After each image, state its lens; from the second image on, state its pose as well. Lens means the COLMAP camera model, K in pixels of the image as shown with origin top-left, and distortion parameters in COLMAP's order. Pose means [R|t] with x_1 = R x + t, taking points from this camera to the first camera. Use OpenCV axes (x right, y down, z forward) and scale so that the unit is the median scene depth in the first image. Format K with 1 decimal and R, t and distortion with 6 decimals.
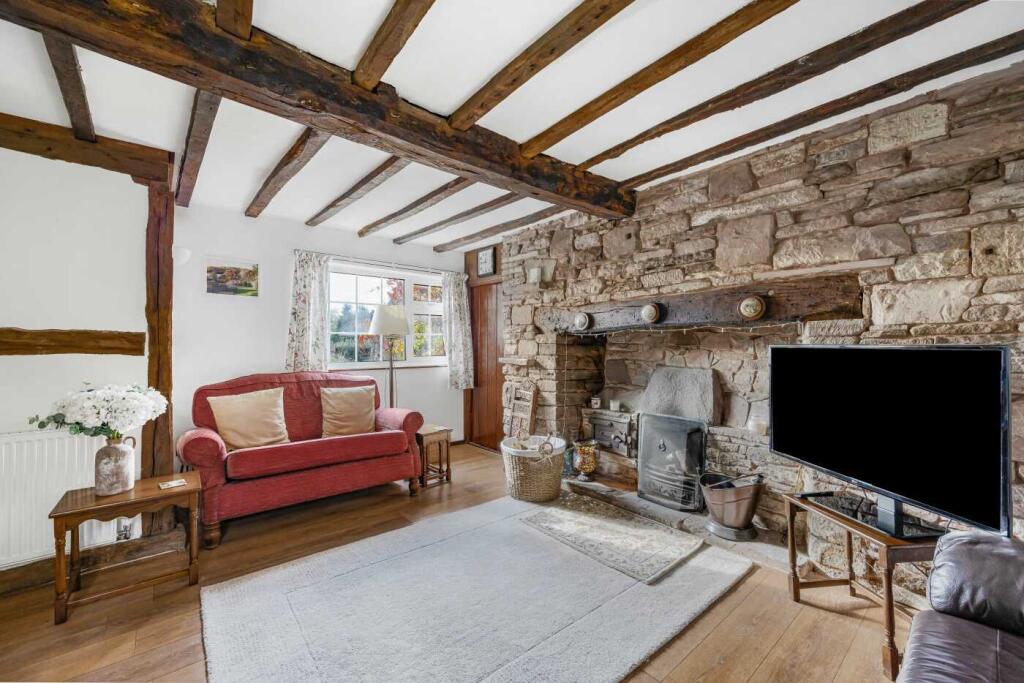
lens RADIAL K [[413.5, 0, 511.2], [0, 413.5, 342.4], [0, 0, 1]] dist [0.002253, -0.000271]
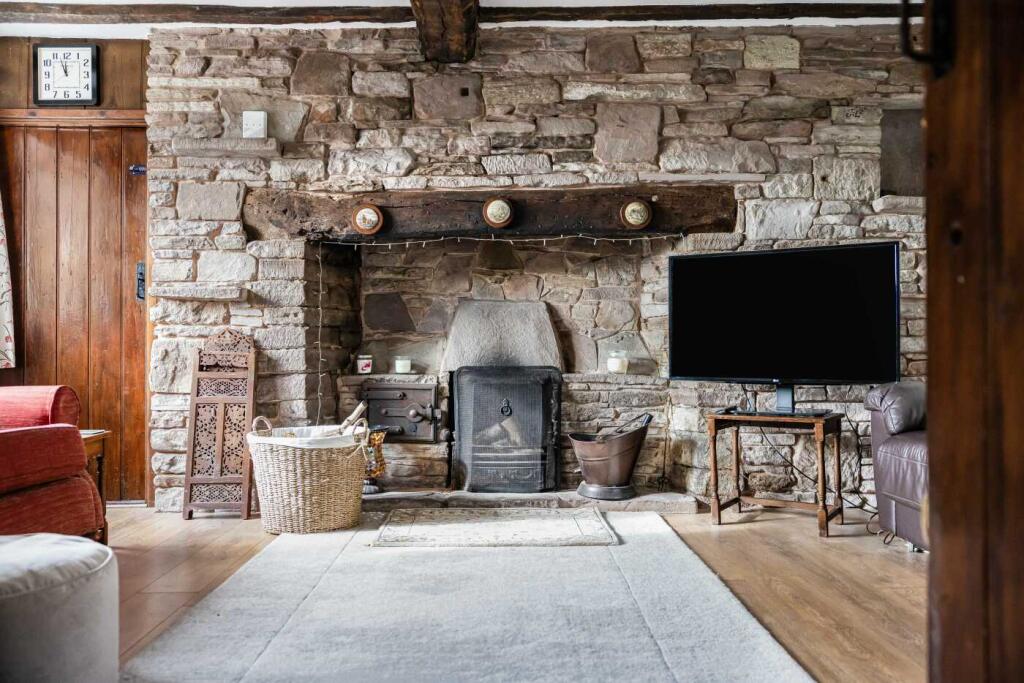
lens RADIAL K [[842.0, 0, 514.3], [0, 842.0, 345.1], [0, 0, 1]] dist [-0.012290, 0.014133]
pose [[0.624593, 0.002118, 0.780947, -0.754518], [-0.000554, 0.999997, -0.002269, 0.155193], [-0.780950, 0.000985, 0.624593, 0.123094]]
